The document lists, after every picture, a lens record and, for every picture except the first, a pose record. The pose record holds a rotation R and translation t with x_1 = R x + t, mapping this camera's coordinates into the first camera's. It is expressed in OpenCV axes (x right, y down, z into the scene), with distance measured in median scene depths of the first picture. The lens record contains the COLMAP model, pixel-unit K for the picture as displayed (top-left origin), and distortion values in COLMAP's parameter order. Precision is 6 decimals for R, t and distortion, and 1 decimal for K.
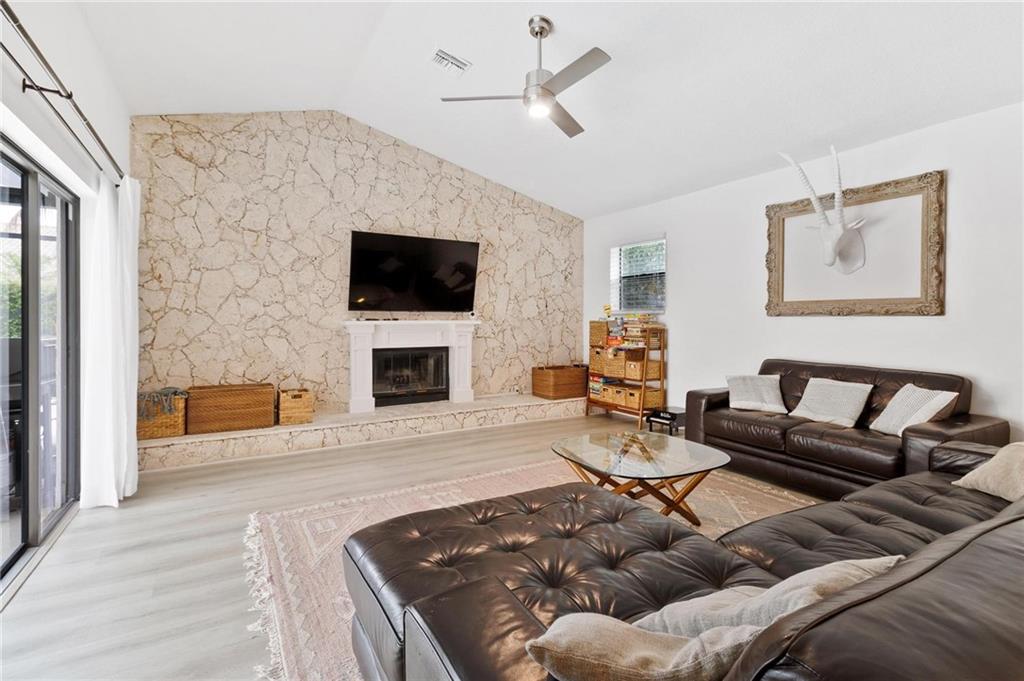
lens RADIAL K [[485.0, 0, 510.8], [0, 485.0, 320.5], [0, 0, 1]] dist [0.002707, 0.000311]
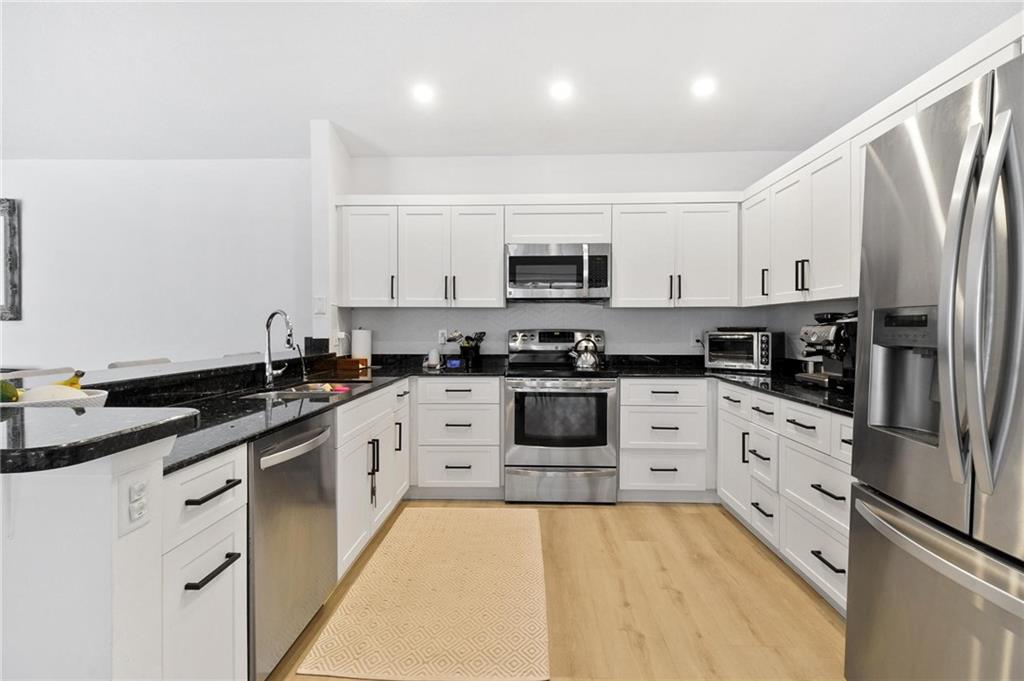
lens RADIAL K [[485.0, 0, 515.7], [0, 485.0, 331.1], [0, 0, 1]] dist [0.002707, 0.000311]
pose [[0.533700, -0.011479, 0.845596, 0.371090], [0.003045, 0.999927, 0.011652, 0.004010], [-0.845668, -0.003644, 0.533696, -0.476120]]
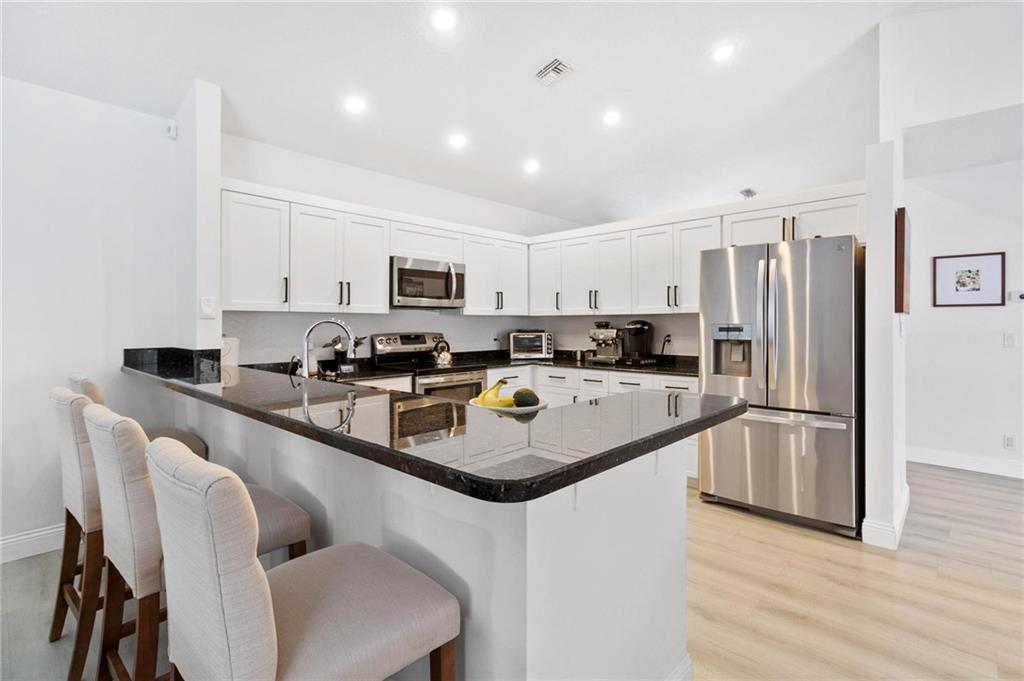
lens RADIAL K [[485.0, 0, 504.5], [0, 485.0, 323.6], [0, 0, 1]] dist [0.002707, 0.000311]
pose [[-0.280483, -0.002624, 0.959855, 0.157477], [0.002838, 0.999990, 0.003563, -0.009761], [-0.959855, 0.003724, -0.280473, -0.016581]]
